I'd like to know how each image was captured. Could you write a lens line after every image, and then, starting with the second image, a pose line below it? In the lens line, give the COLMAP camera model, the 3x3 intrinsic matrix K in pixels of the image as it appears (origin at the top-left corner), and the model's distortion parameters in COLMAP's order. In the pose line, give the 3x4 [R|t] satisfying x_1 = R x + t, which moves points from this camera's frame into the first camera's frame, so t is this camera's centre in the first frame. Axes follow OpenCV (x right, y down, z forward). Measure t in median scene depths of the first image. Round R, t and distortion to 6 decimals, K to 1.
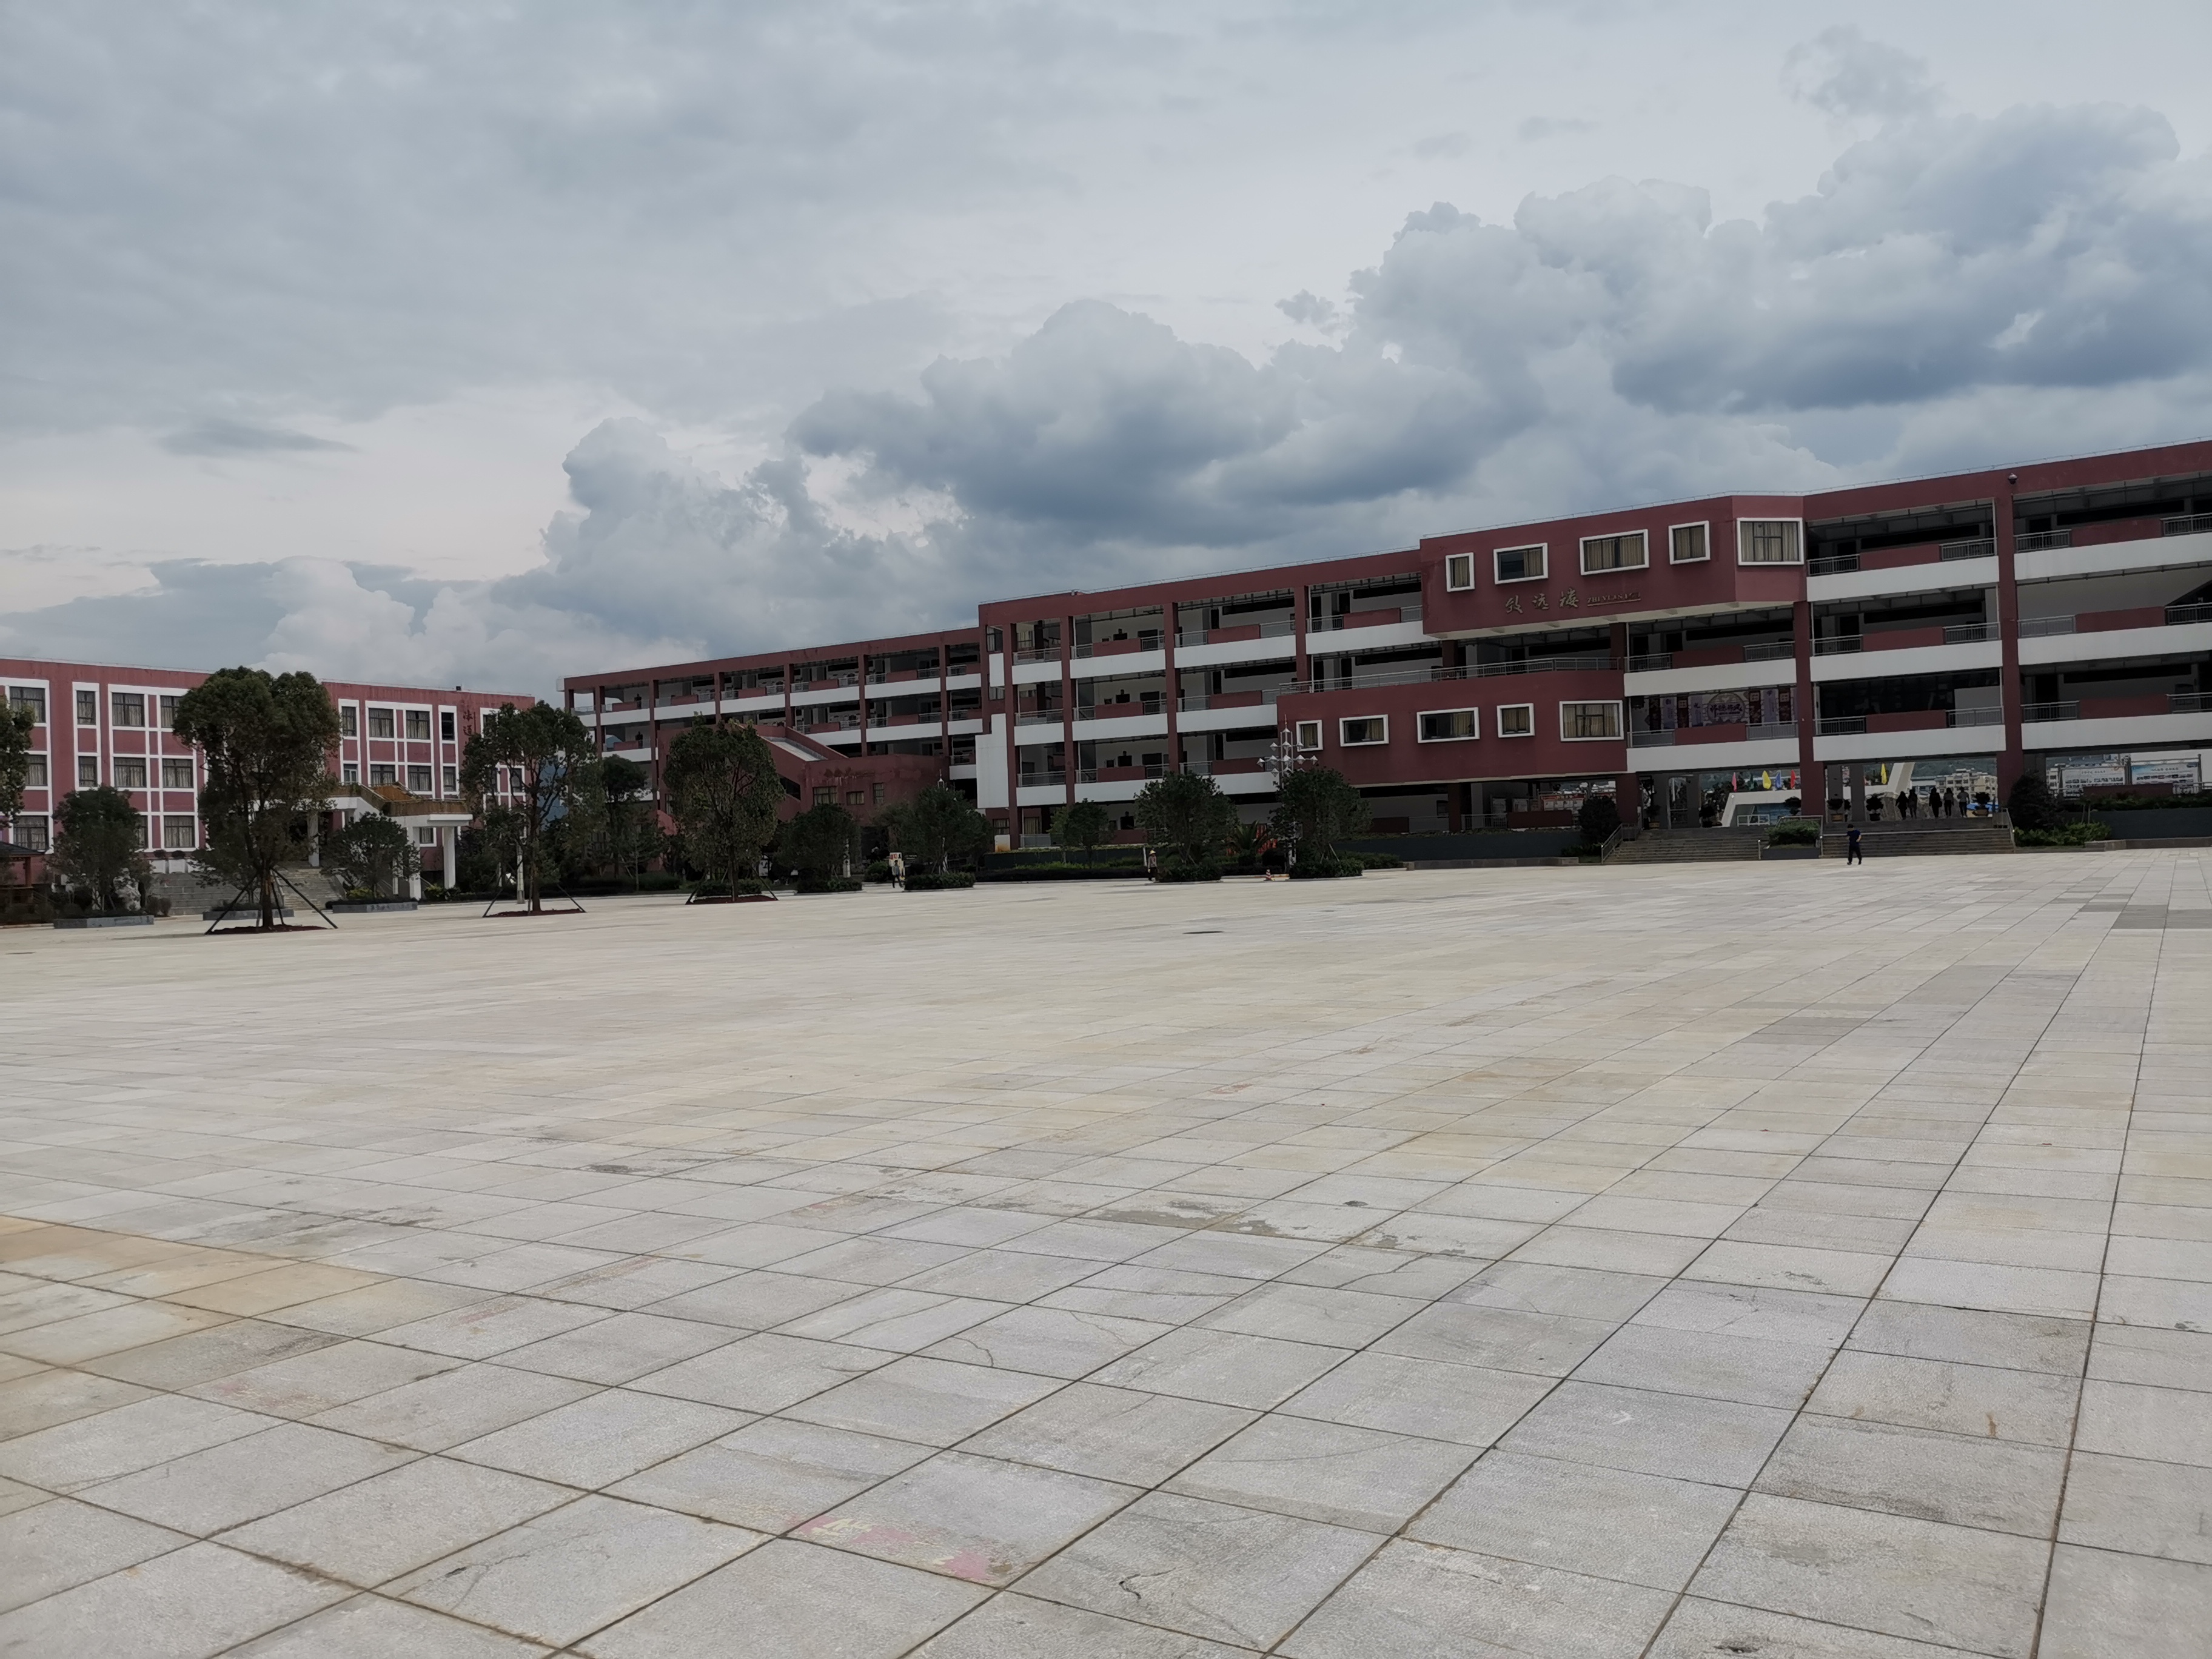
lens RADIAL K [[1708.5, 0, 1114.1], [0, 1708.5, 836.5], [0, 0, 1]] dist [0.056379, -0.059212]
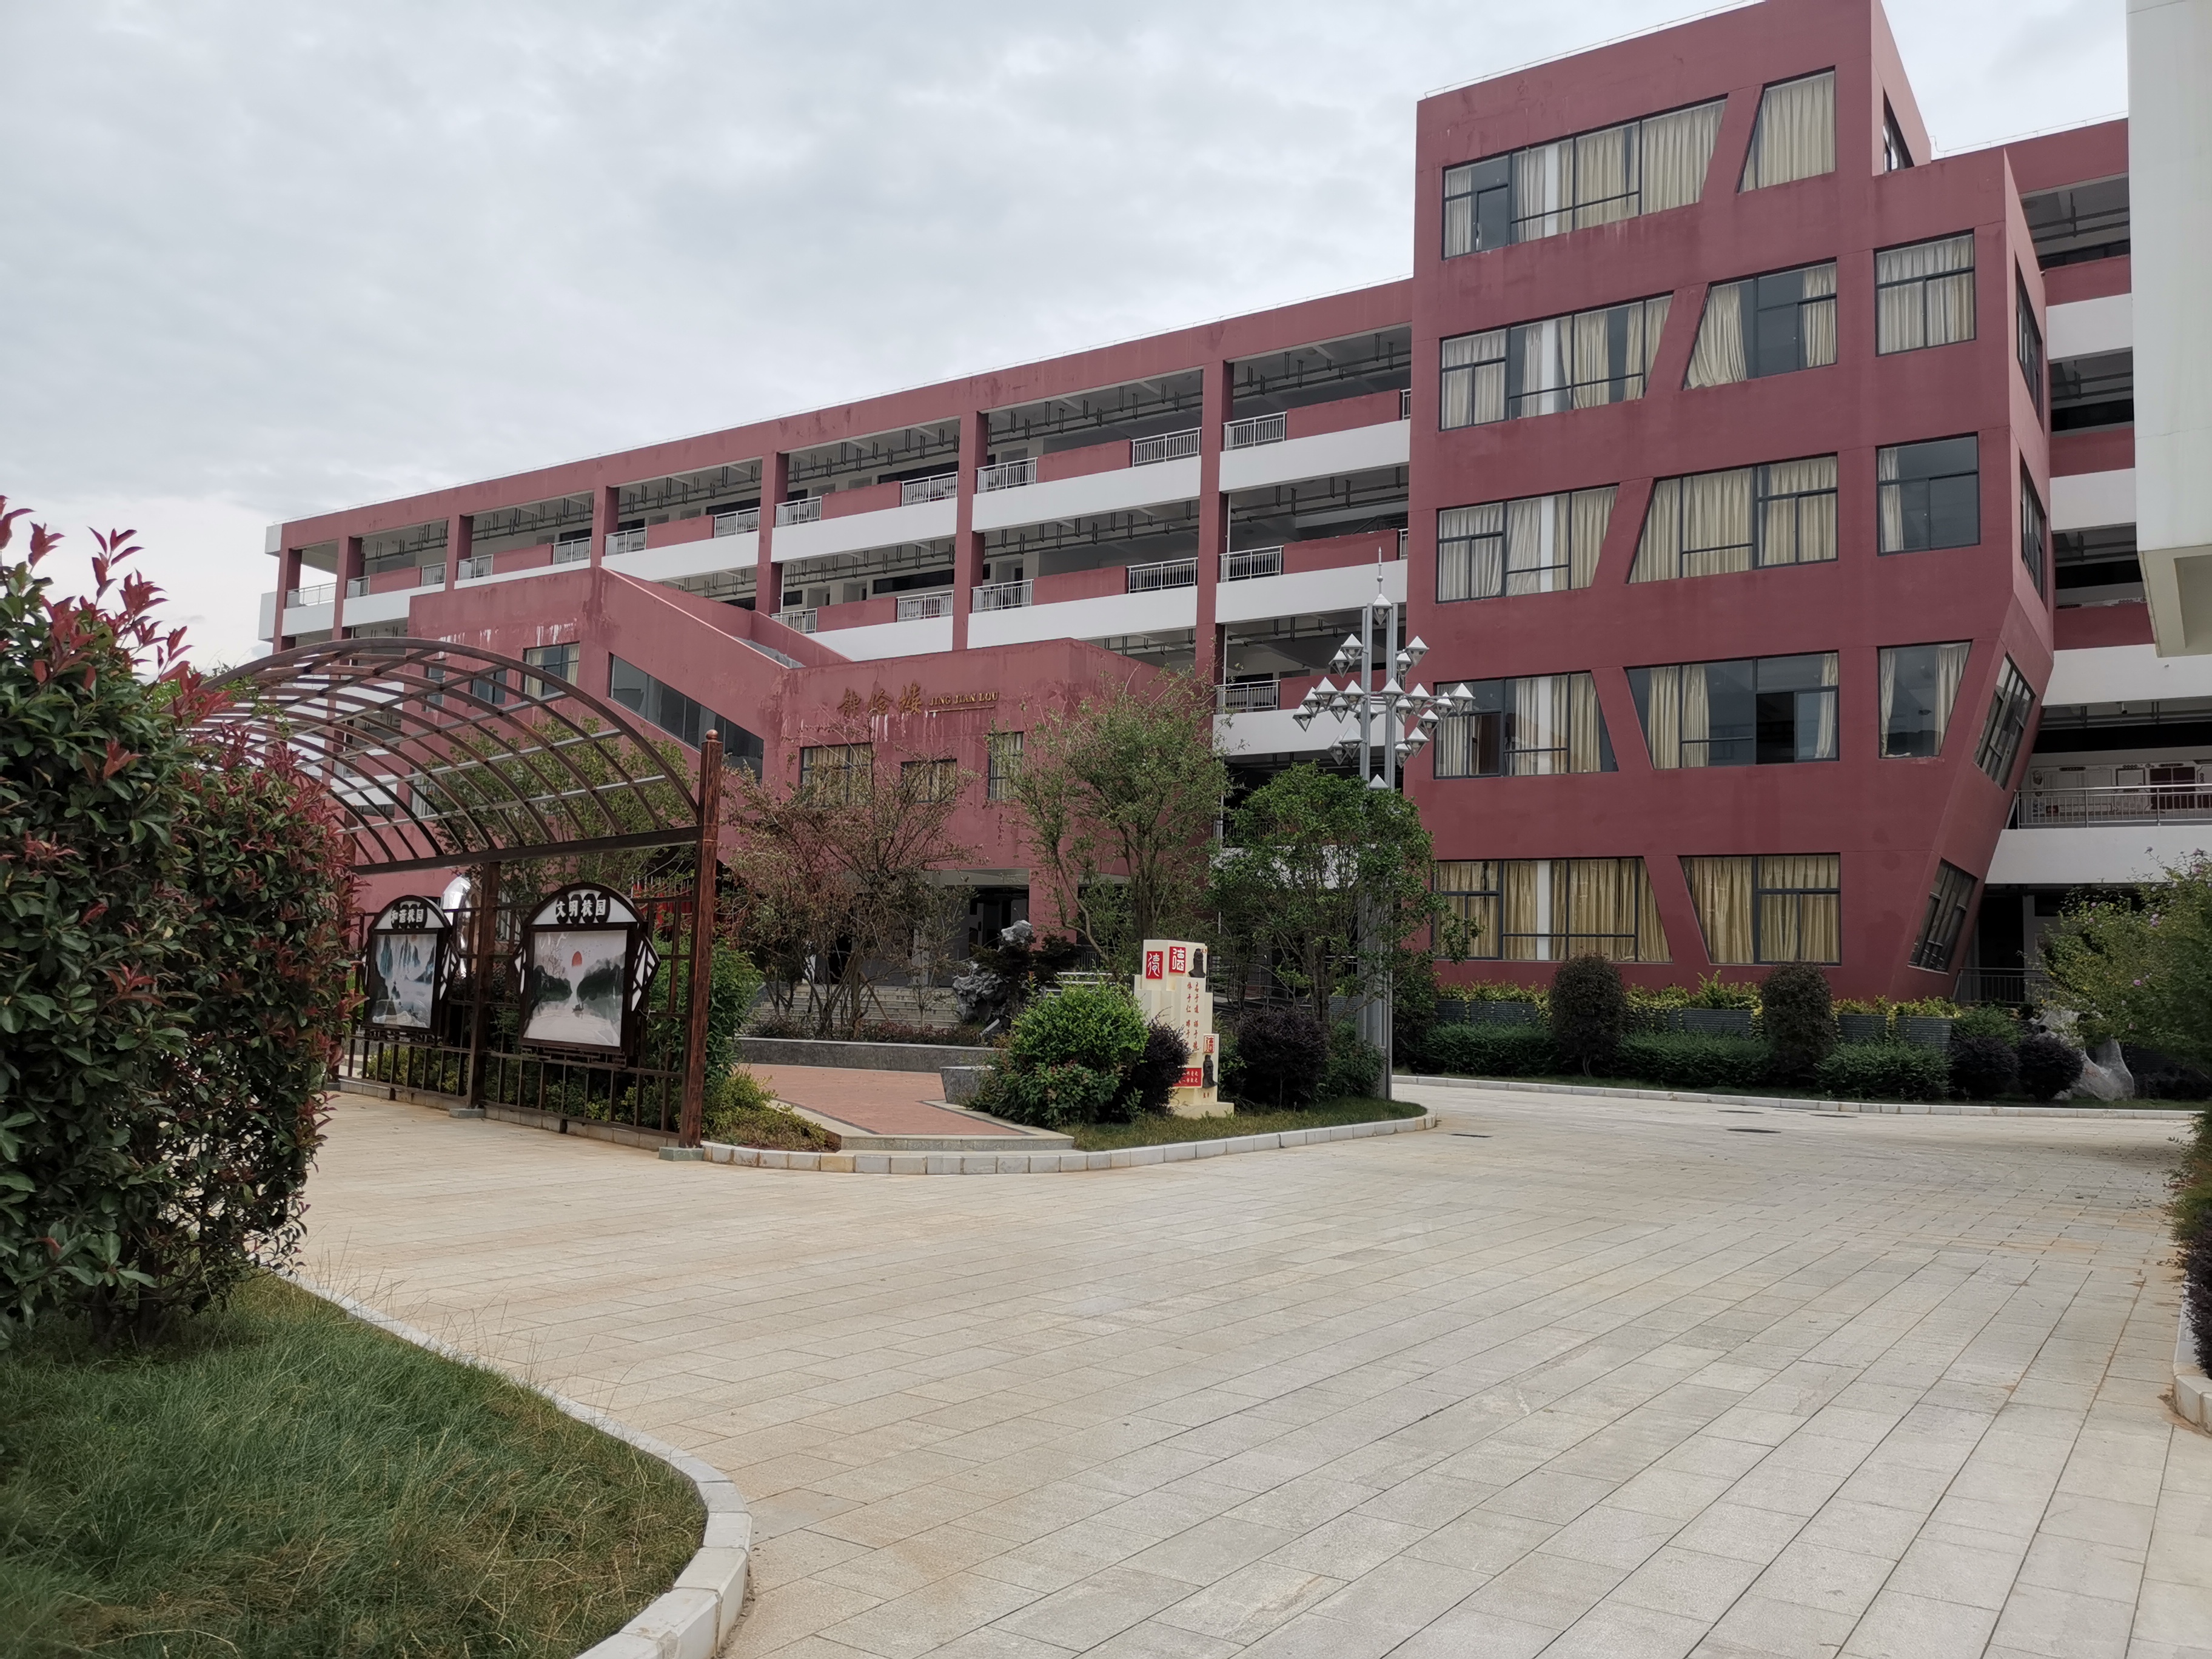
lens RADIAL K [[1708.5, 0, 1114.1], [0, 1708.5, 836.5], [0, 0, 1]] dist [0.056379, -0.059212]
pose [[0.996309, 0.066147, -0.054702, -0.093008], [-0.070830, 0.993542, -0.088647, 0.010855], [0.048485, 0.092194, 0.994560, 0.657995]]
